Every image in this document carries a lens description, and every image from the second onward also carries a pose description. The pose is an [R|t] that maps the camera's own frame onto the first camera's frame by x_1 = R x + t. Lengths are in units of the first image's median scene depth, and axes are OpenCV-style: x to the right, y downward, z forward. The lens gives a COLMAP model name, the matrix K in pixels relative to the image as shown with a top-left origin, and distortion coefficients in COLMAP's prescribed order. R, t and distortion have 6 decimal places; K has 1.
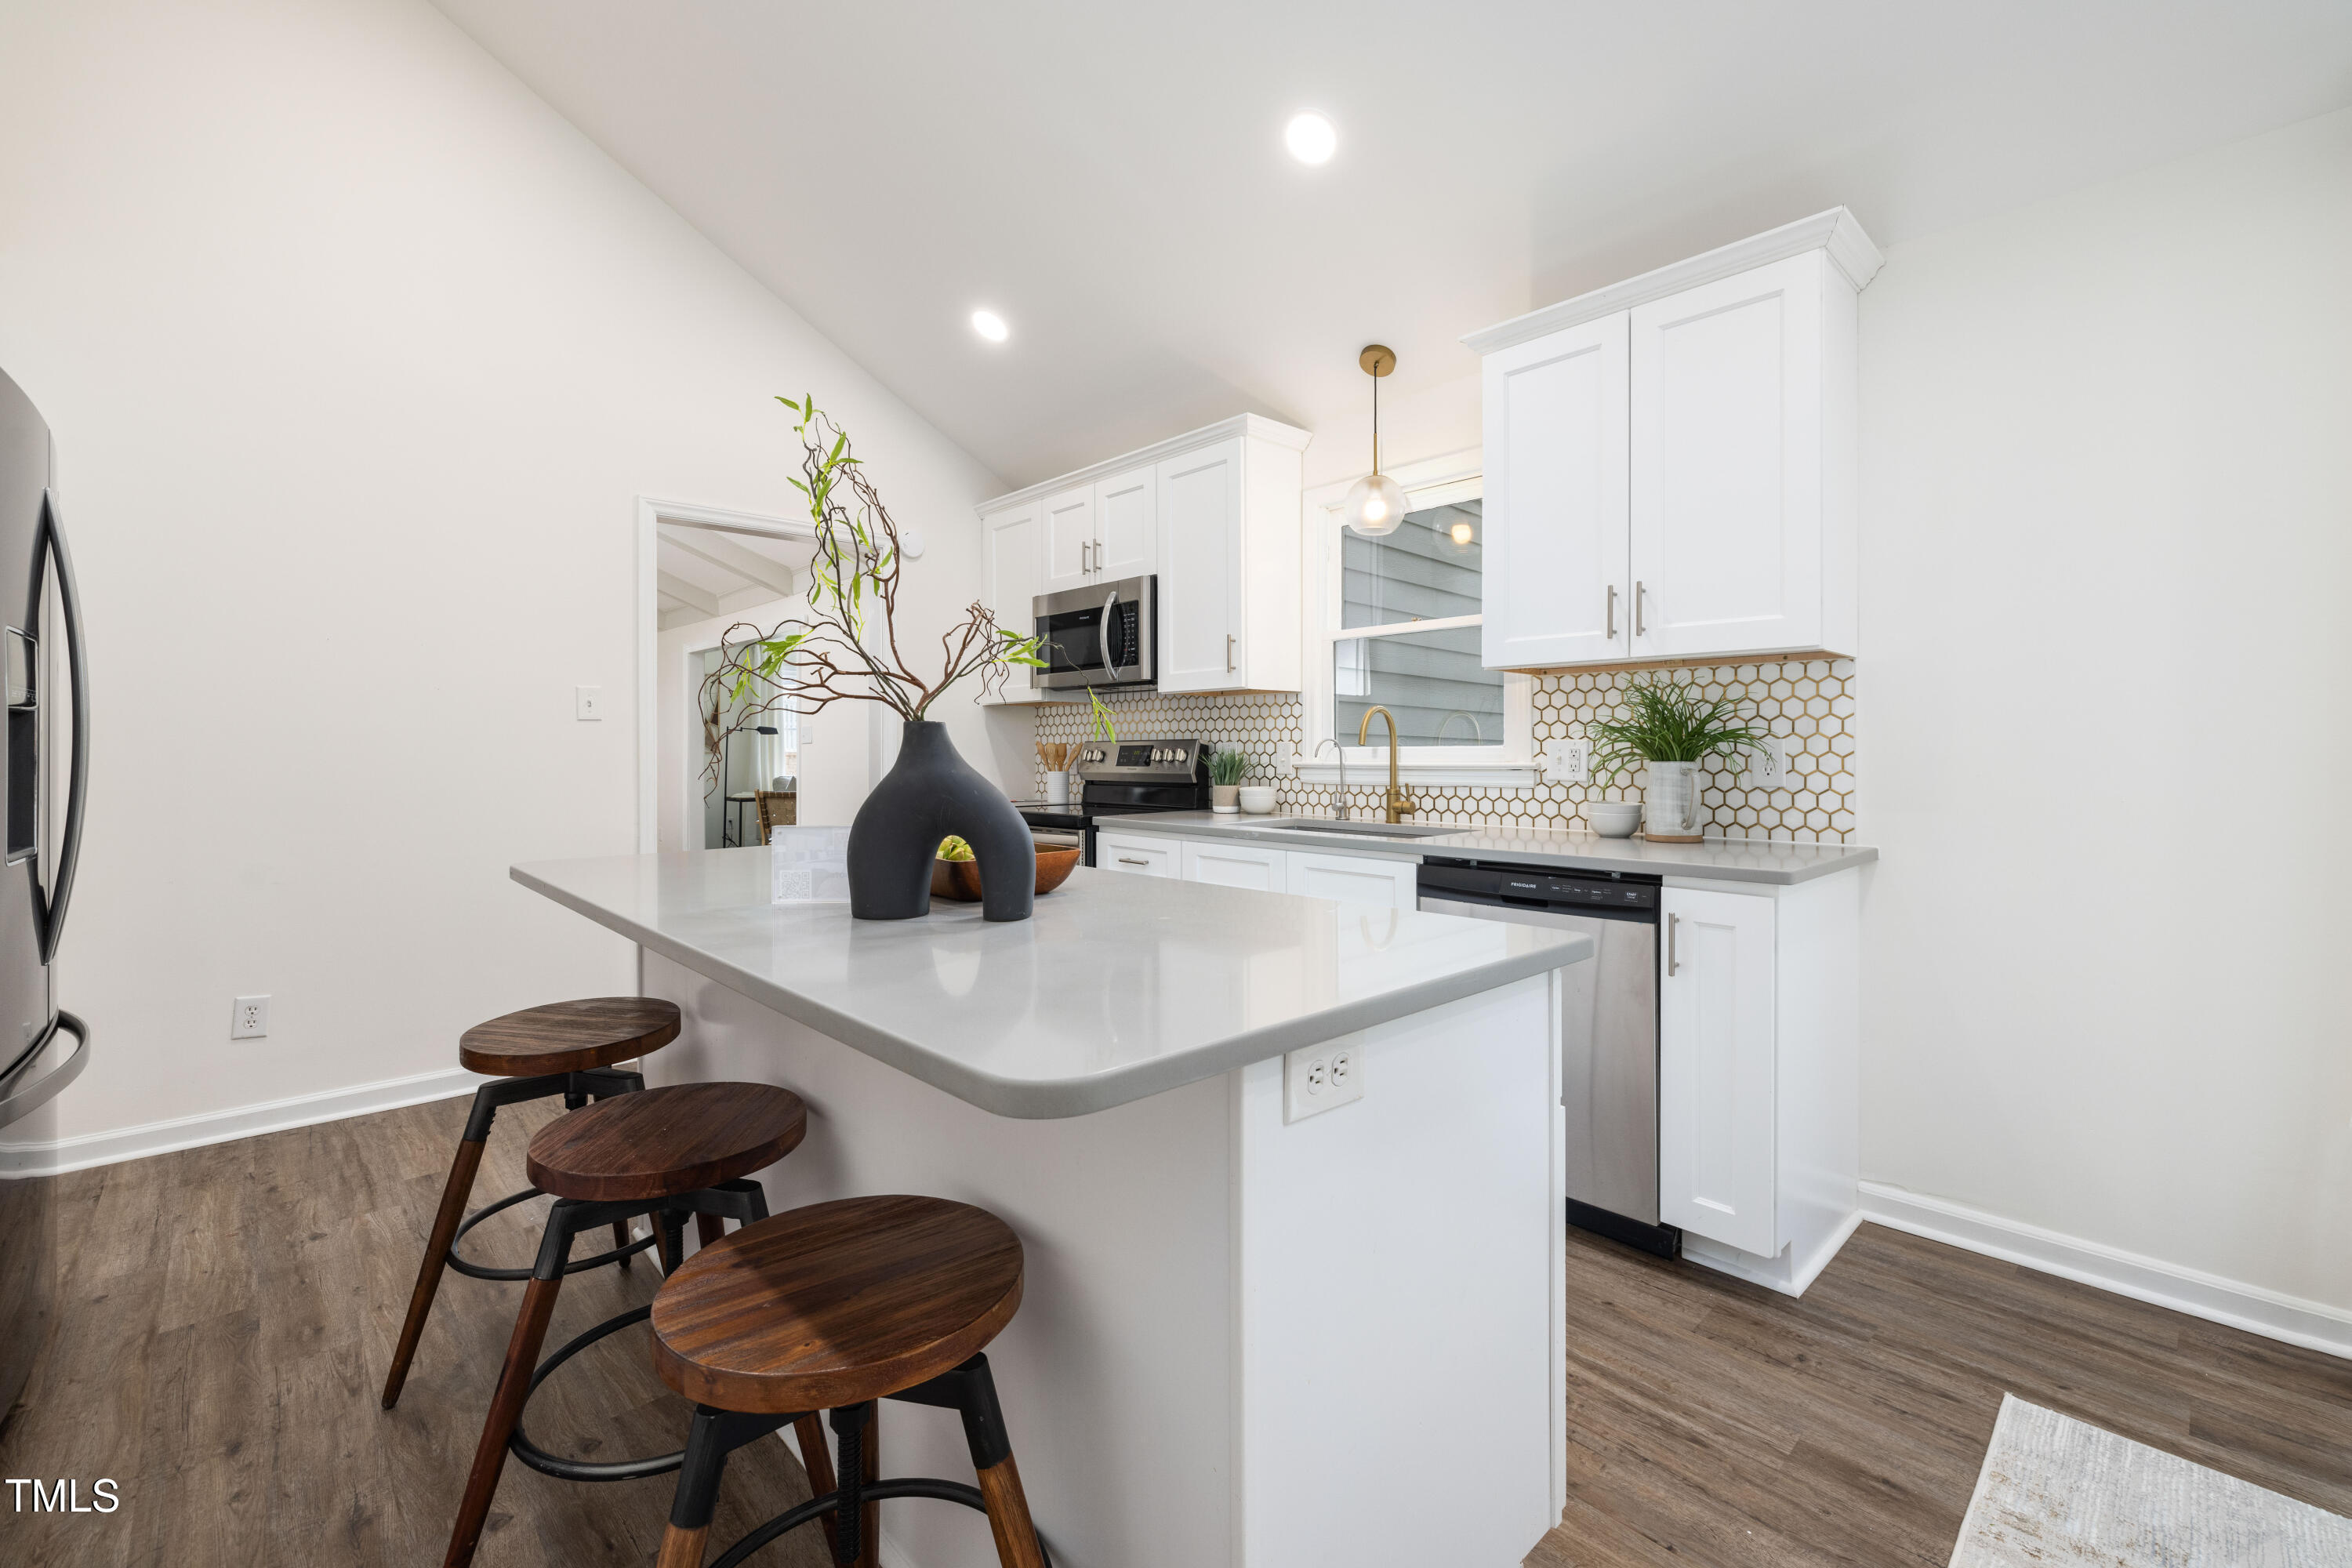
lens RADIAL K [[981.4, 0, 1190.1], [0, 981.4, 771.8], [0, 0, 1]] dist [-0.001075, -0.000069]
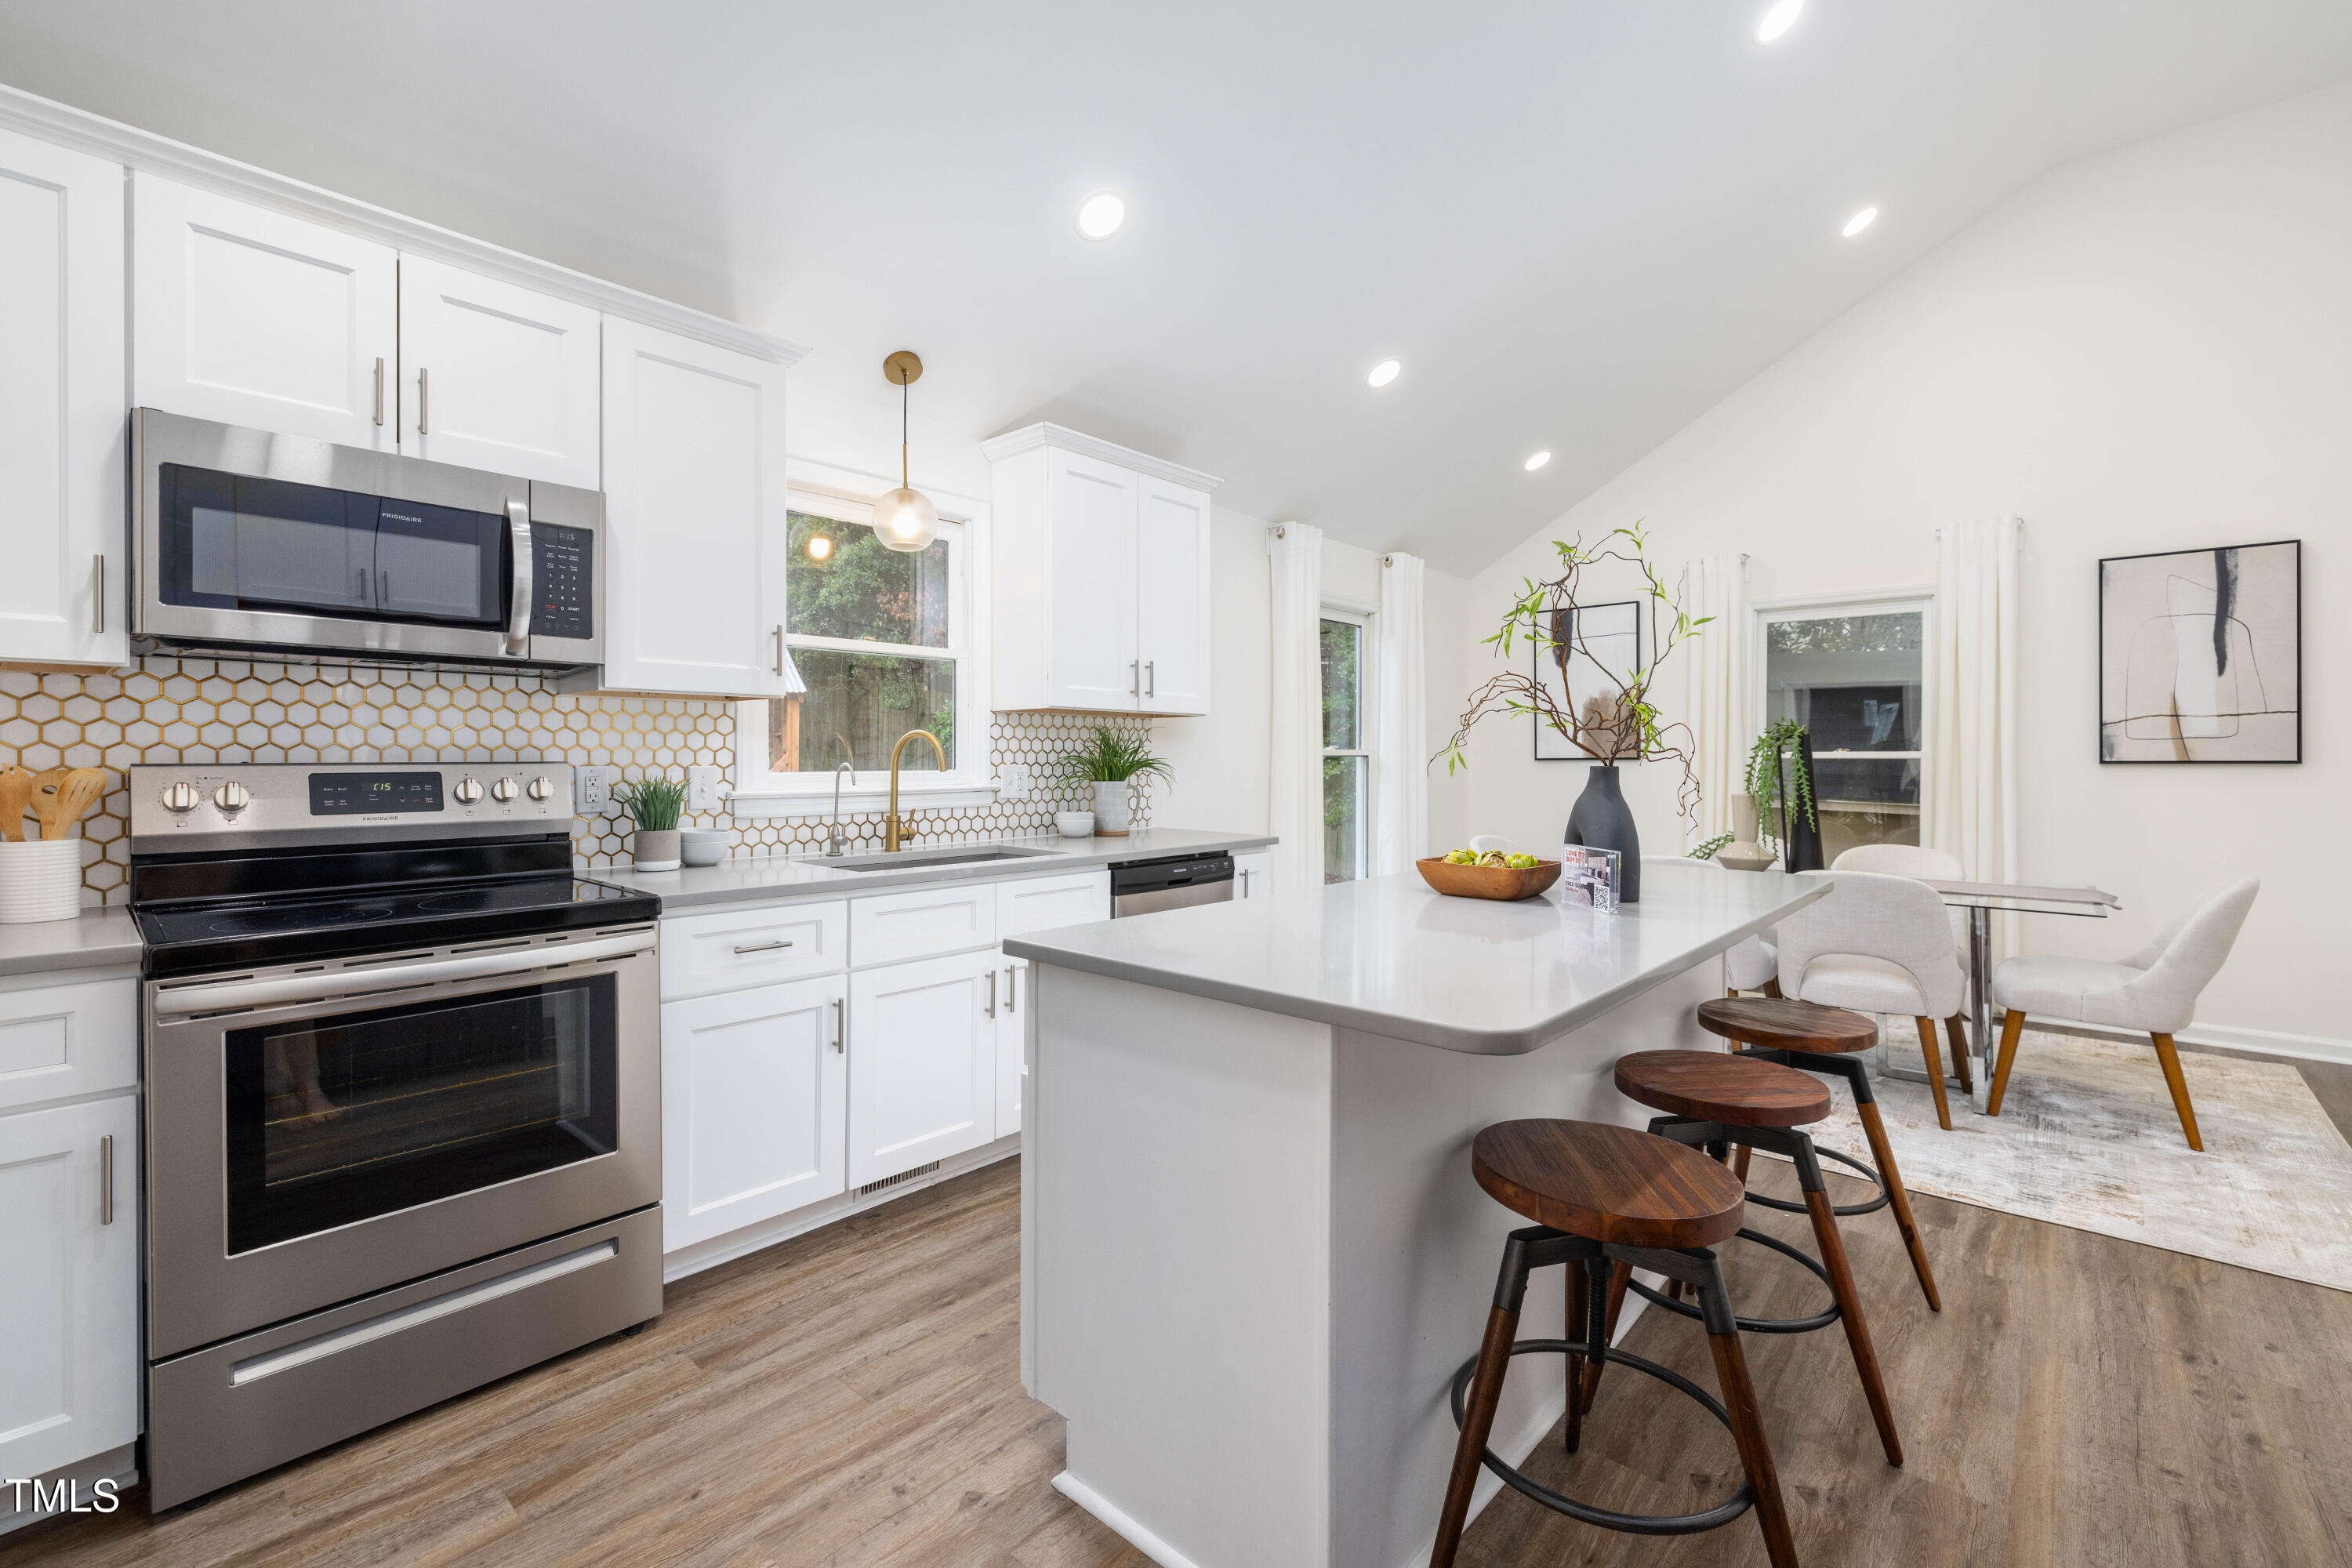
lens RADIAL K [[981.4, 0, 1190.1], [0, 981.4, 771.8], [0, 0, 1]] dist [-0.001075, -0.000069]
pose [[-0.073626, -0.004070, 0.997278, -0.779851], [0.028271, 0.999581, 0.006166, -0.023291], [-0.996885, 0.028648, -0.073480, 0.795529]]
